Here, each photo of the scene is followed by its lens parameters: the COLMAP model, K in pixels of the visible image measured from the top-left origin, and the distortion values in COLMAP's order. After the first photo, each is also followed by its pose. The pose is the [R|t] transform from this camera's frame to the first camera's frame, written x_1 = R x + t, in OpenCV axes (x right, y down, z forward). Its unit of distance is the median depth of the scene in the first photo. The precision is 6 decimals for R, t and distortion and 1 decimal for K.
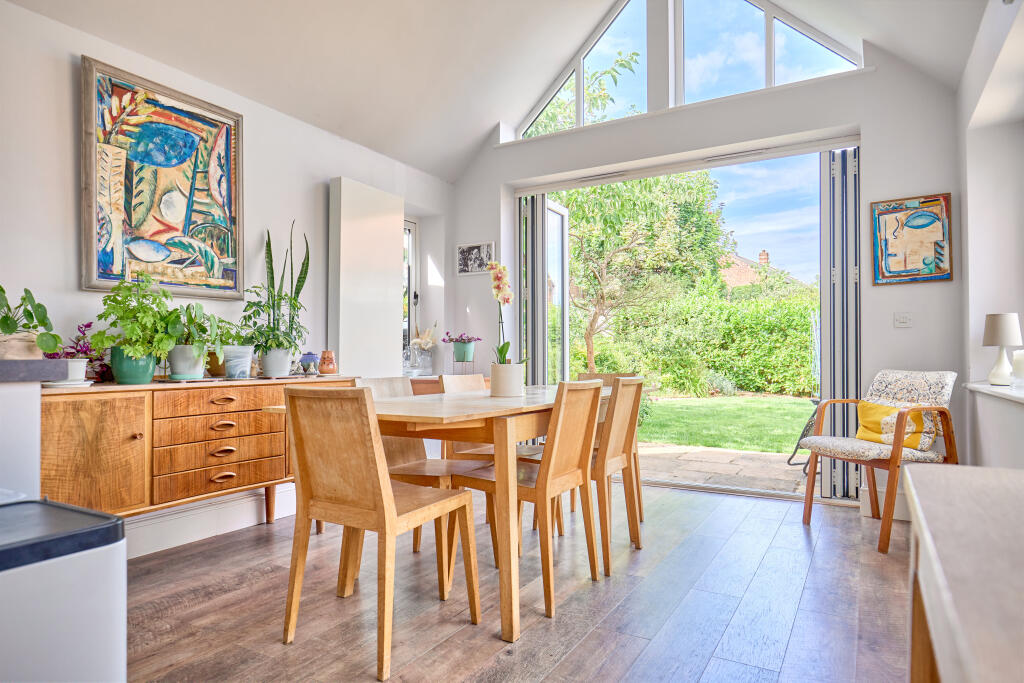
lens RADIAL K [[624.1, 0, 494.0], [0, 624.1, 348.2], [0, 0, 1]] dist [-0.006100, -0.002094]
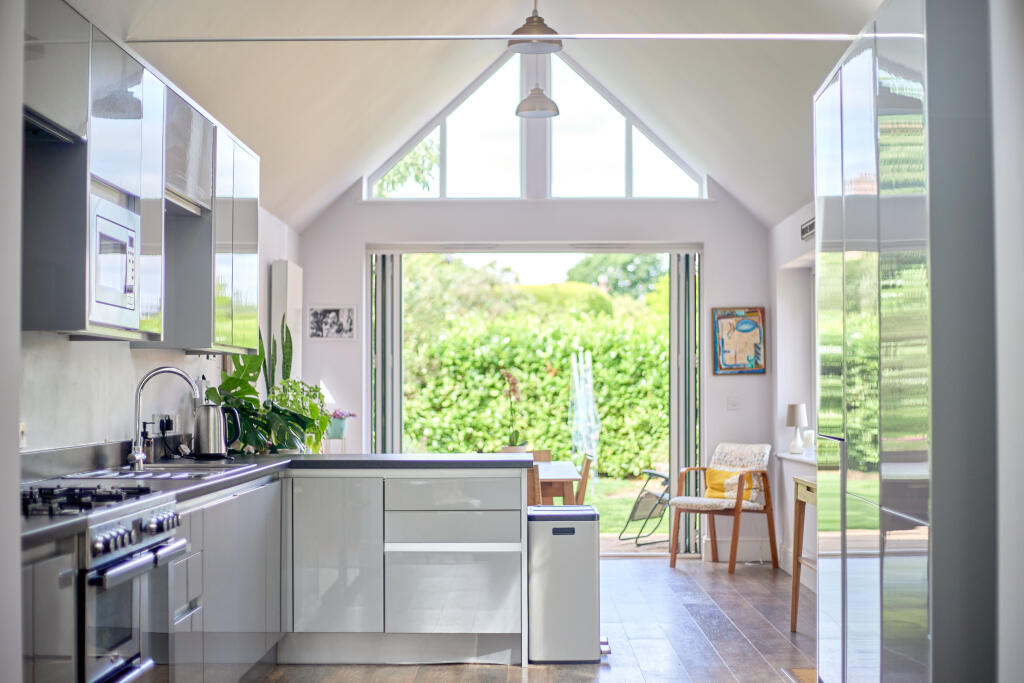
lens RADIAL K [[1511.8, 0, 512.0], [0, 1511.8, 341.5], [0, 0, 1]] dist [-0.060644, -0.052014]
pose [[0.865392, 0.015847, 0.500845, -1.242888], [-0.005388, 0.999736, -0.022322, -0.097630], [-0.501067, 0.016618, 0.865249, -1.399639]]
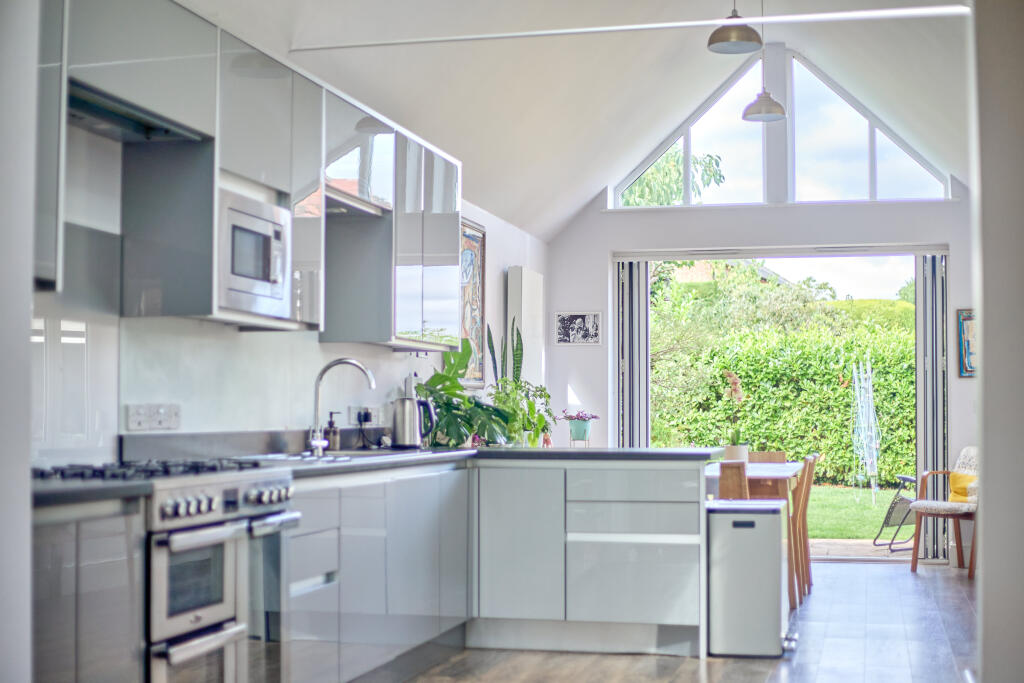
lens RADIAL K [[1449.9, 0, 512.0], [0, 1449.9, 341.5], [0, 0, 1]] dist [-0.088264, -0.065701]
pose [[0.956764, 0.015781, 0.290436, -1.045279], [-0.005854, 0.999370, -0.035019, -0.067227], [-0.290805, 0.031805, 0.956253, -1.436302]]
